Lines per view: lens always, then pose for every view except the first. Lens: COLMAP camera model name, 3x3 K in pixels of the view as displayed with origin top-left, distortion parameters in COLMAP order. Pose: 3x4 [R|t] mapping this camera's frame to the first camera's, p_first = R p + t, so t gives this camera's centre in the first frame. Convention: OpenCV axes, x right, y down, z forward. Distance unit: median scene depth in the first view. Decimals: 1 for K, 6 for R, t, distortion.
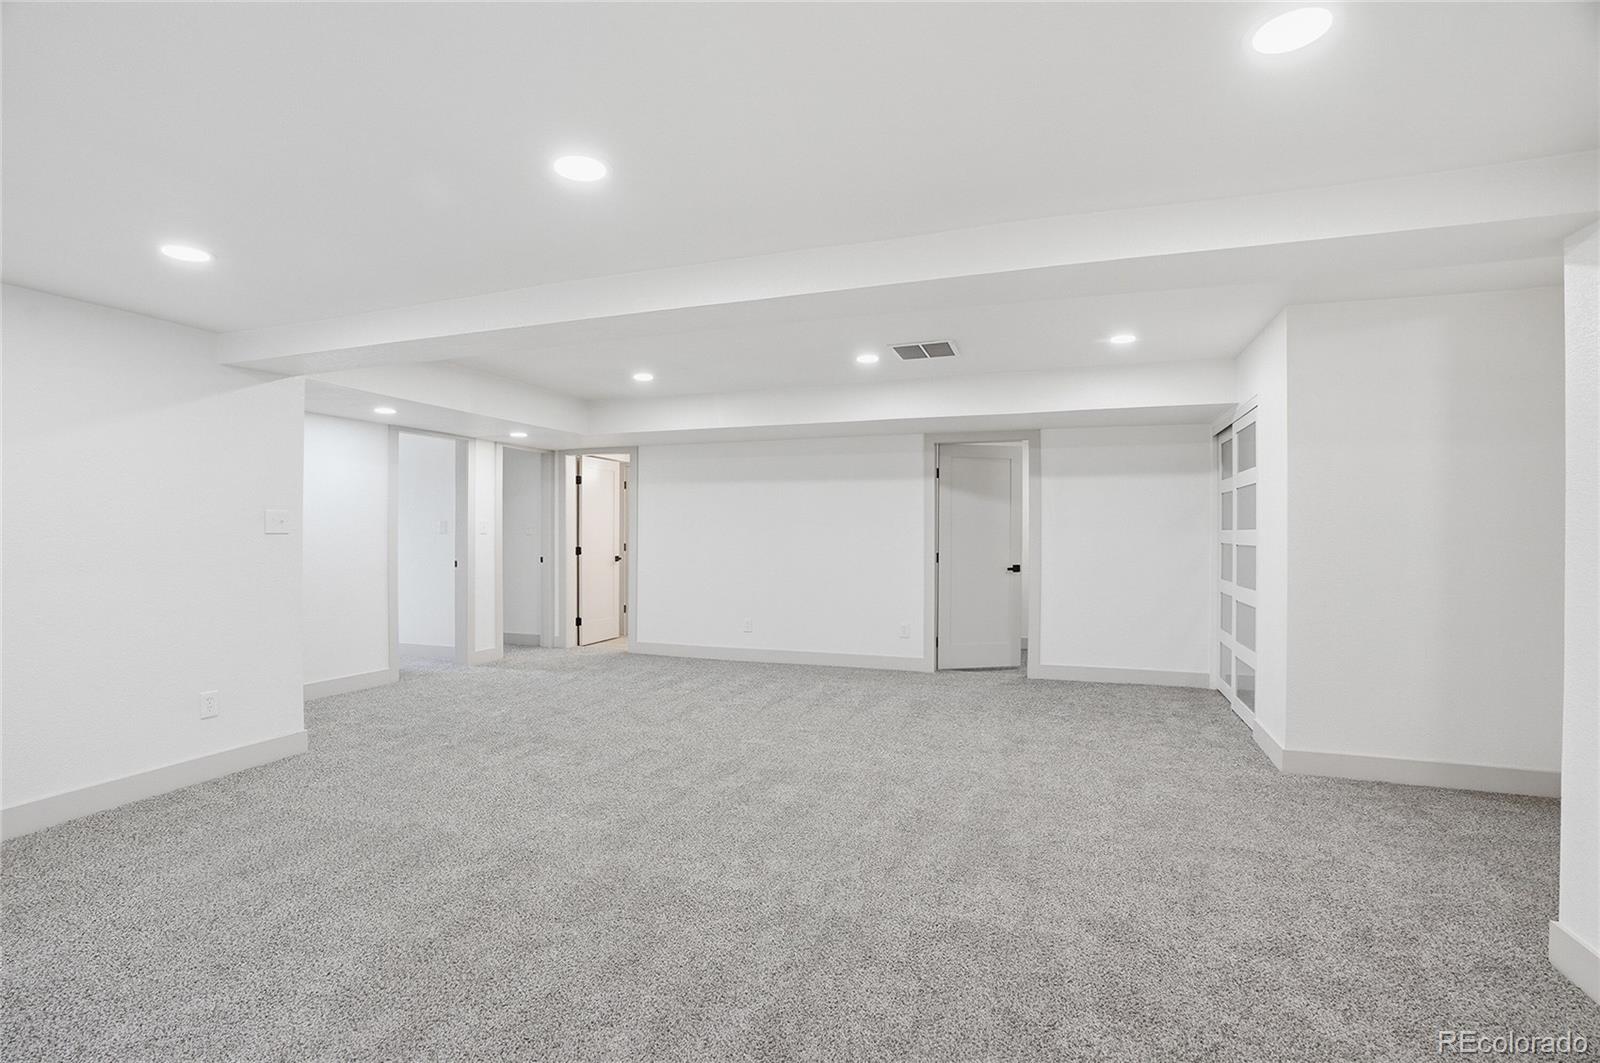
lens RADIAL K [[748.1, 0, 795.1], [0, 748.1, 531.2], [0, 0, 1]] dist [-0.072757, 0.029756]
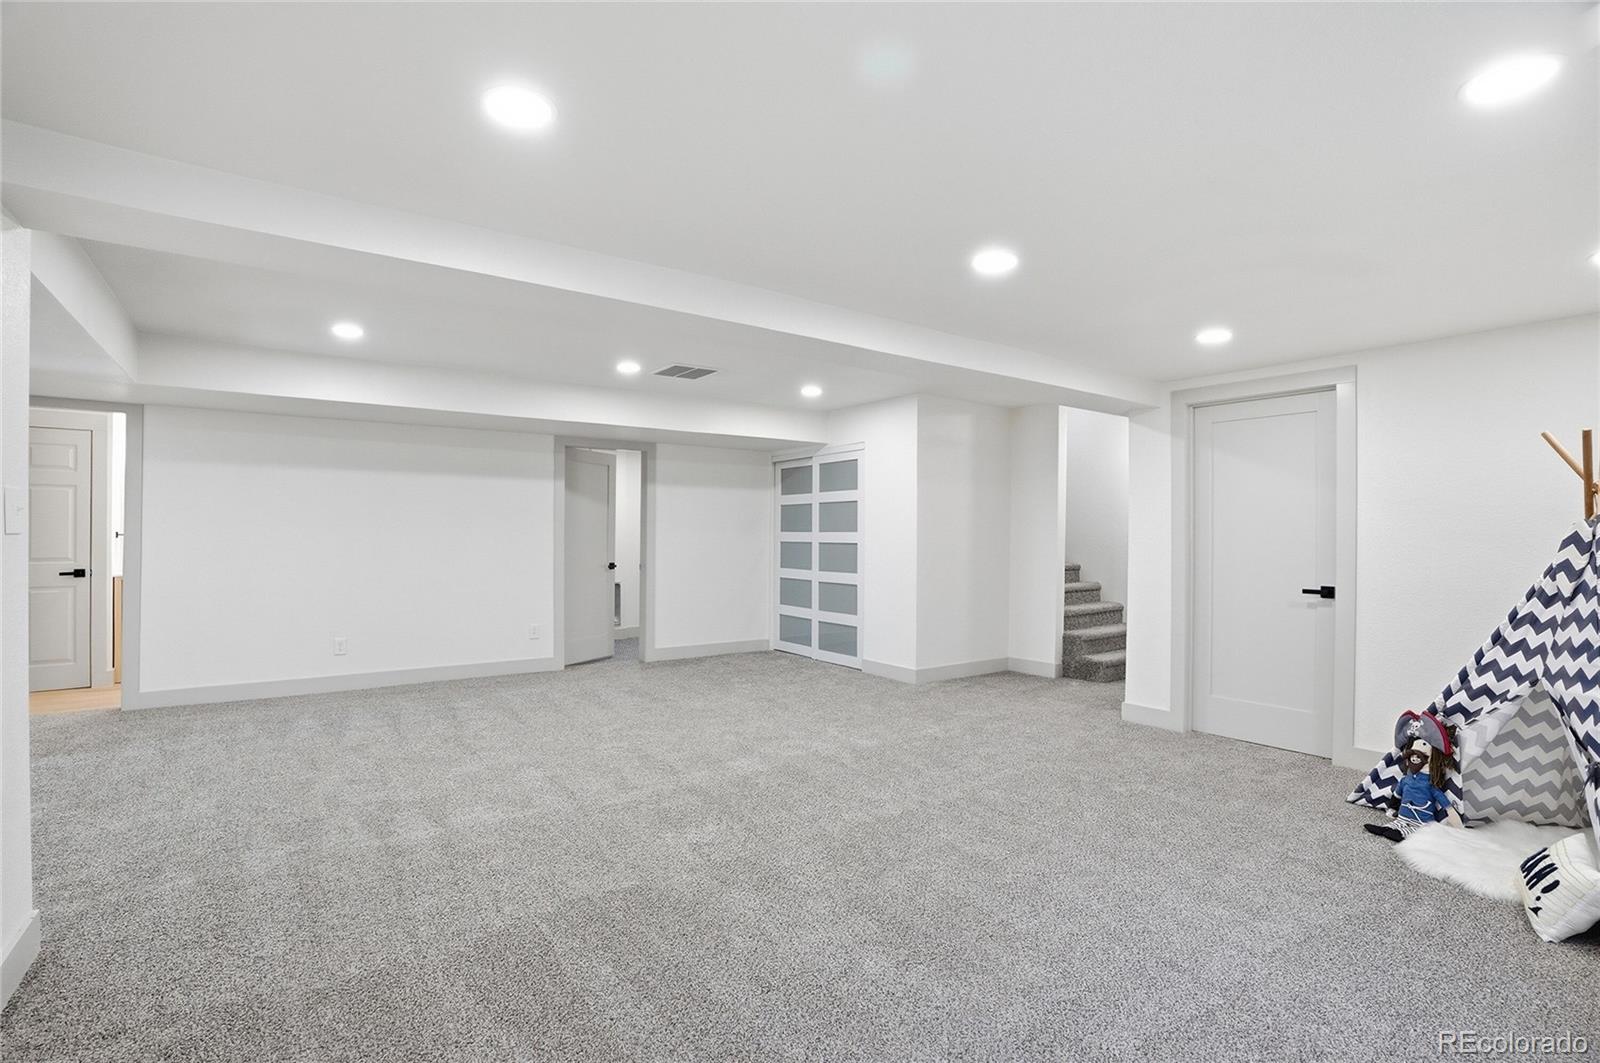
lens RADIAL K [[748.1, 0, 795.1], [0, 748.1, 531.2], [0, 0, 1]] dist [-0.072757, 0.029756]
pose [[0.570333, 0.005094, 0.821398, -0.533147], [-0.004660, 0.999985, -0.002966, 0.000779], [-0.821400, -0.002137, 0.570348, 0.178049]]
